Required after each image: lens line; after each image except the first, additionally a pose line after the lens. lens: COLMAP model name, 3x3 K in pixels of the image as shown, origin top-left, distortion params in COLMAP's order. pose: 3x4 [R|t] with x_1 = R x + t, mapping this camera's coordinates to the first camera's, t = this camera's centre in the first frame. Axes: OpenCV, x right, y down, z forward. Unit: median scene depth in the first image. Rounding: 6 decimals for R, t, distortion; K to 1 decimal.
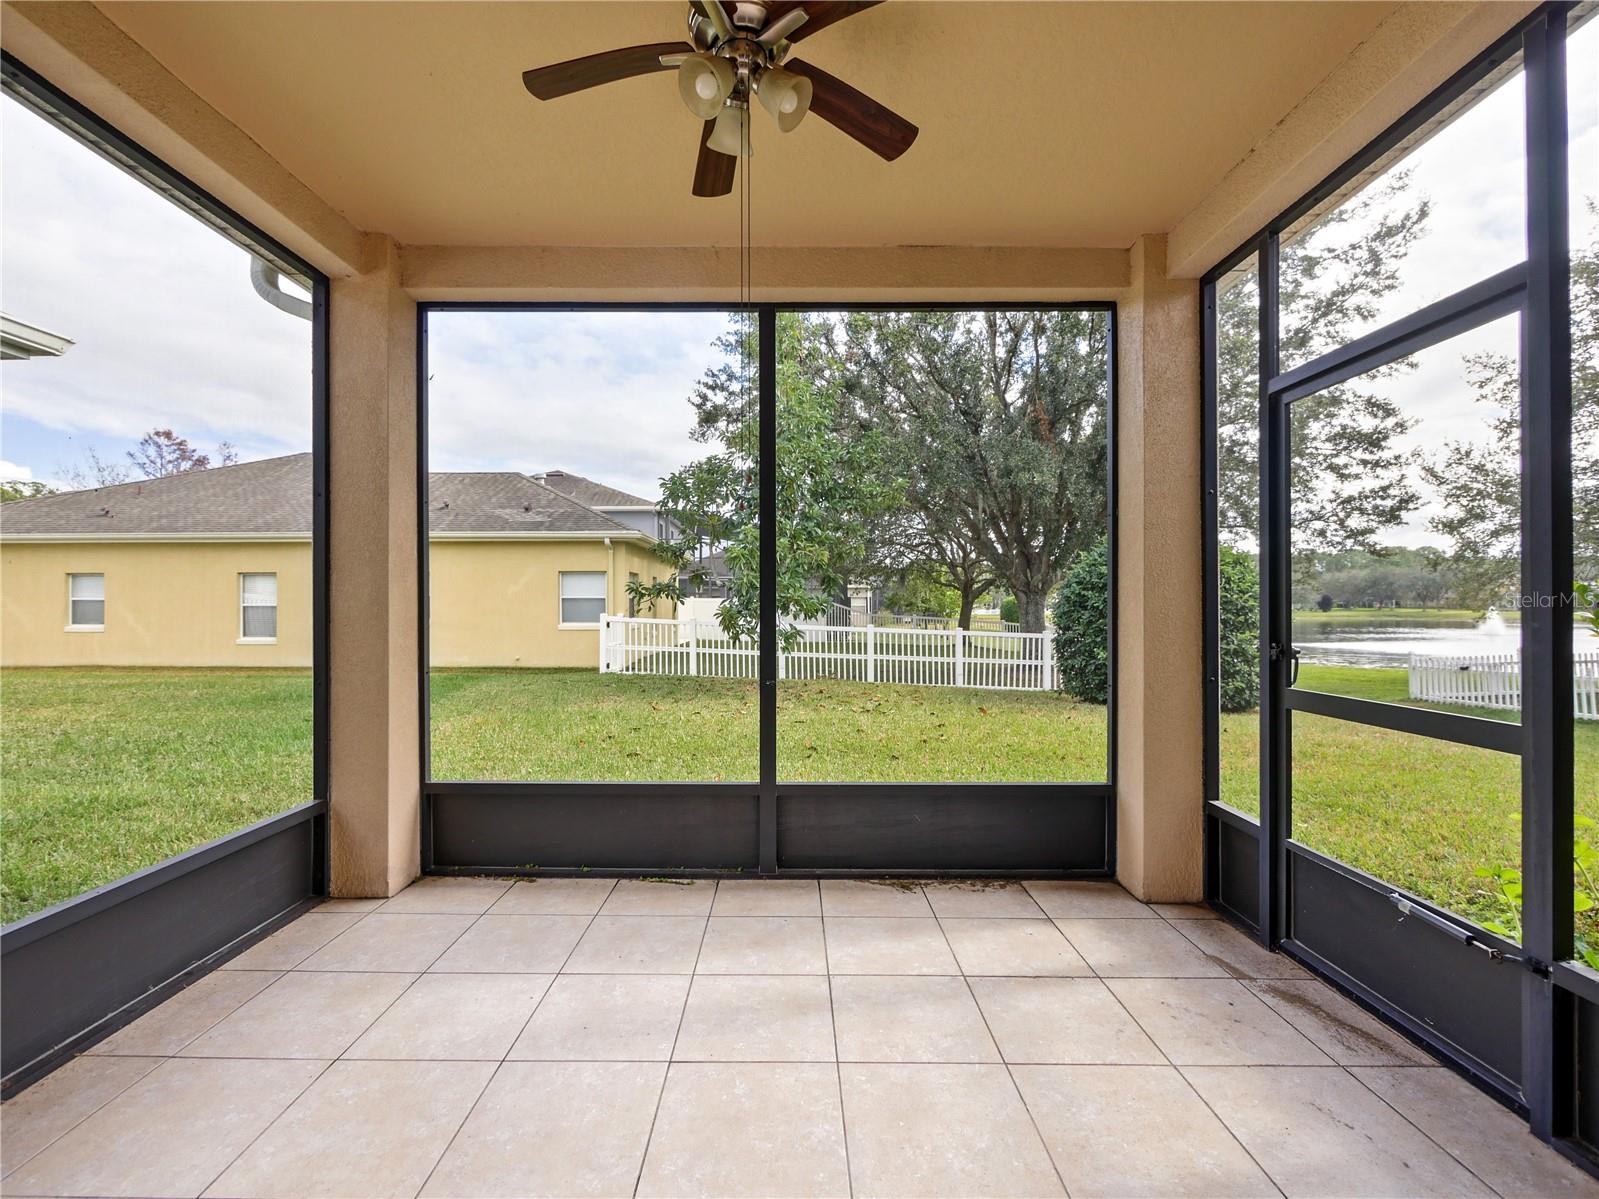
lens RADIAL K [[696.6, 0, 791.2], [0, 696.6, 594.4], [0, 0, 1]] dist [-0.003008, -0.000517]
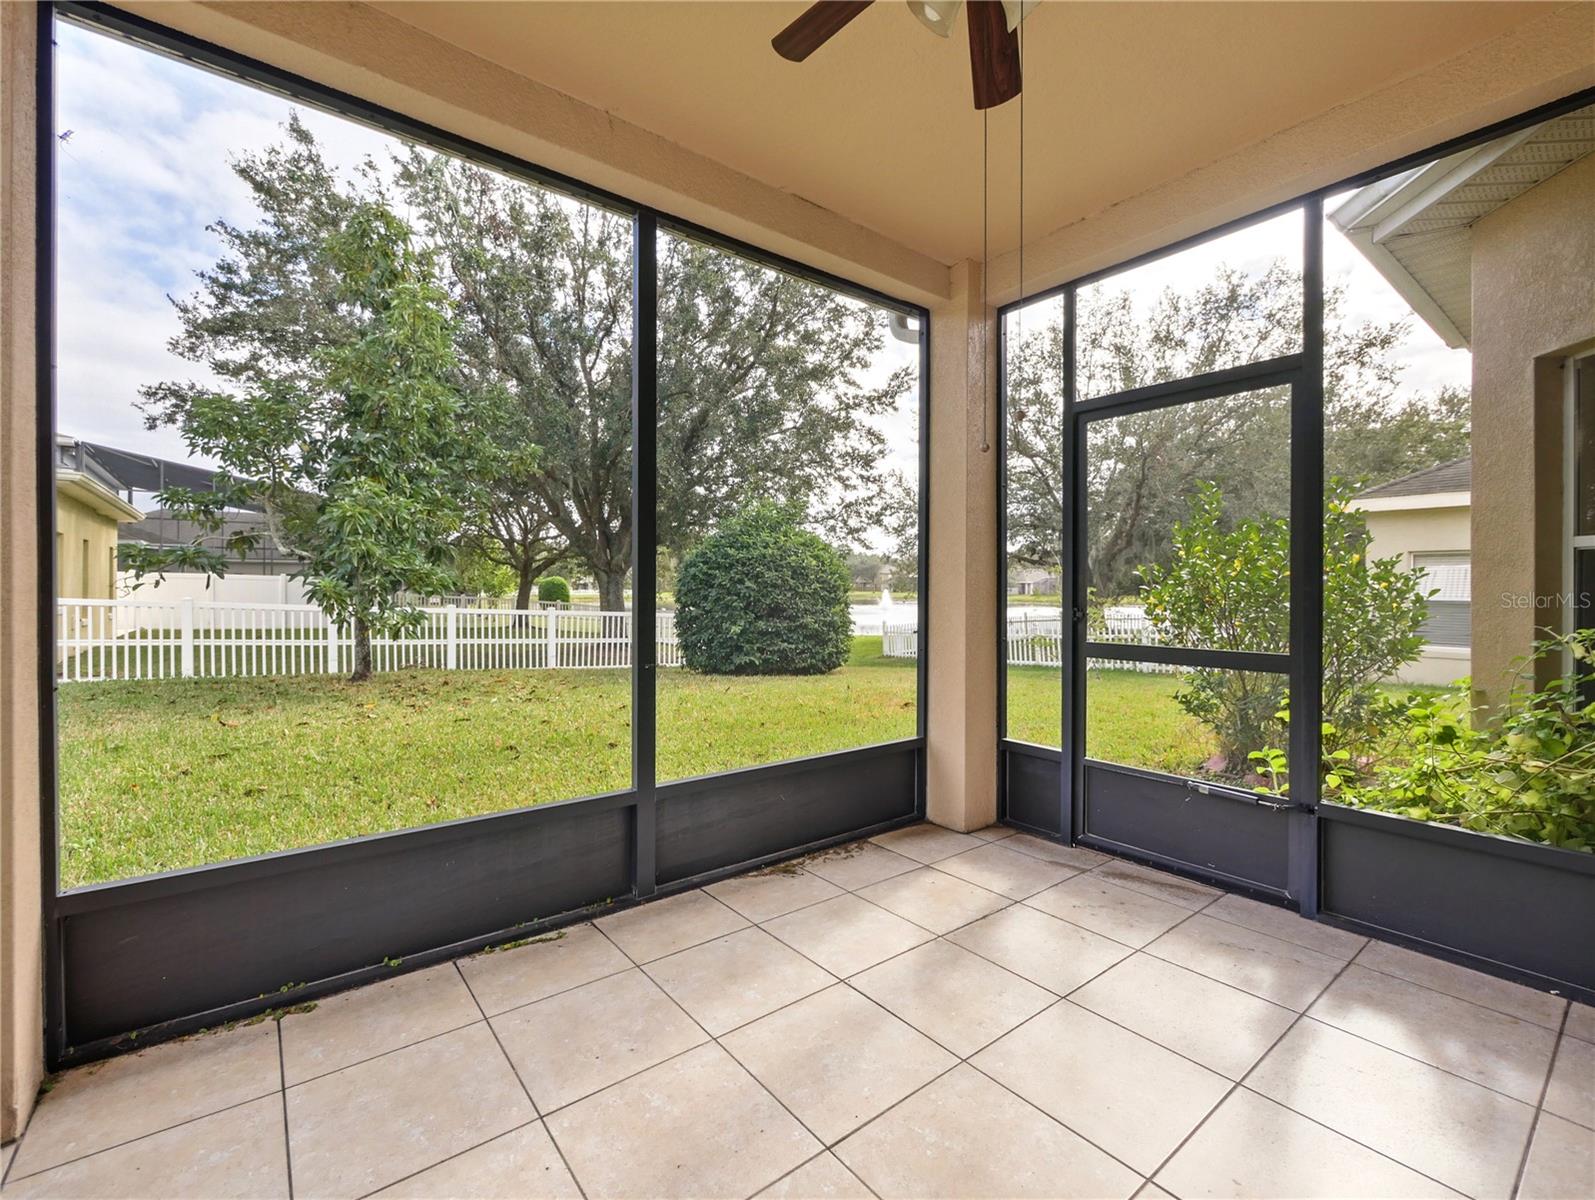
lens RADIAL K [[692.7, 0, 789.1], [0, 692.7, 580.1], [0, 0, 1]] dist [-0.004875, 0.000396]
pose [[0.792604, 0.010980, 0.609637, -0.405225], [-0.015334, 0.999881, 0.001928, 0.020506], [-0.609543, -0.010877, 0.792678, 0.248281]]
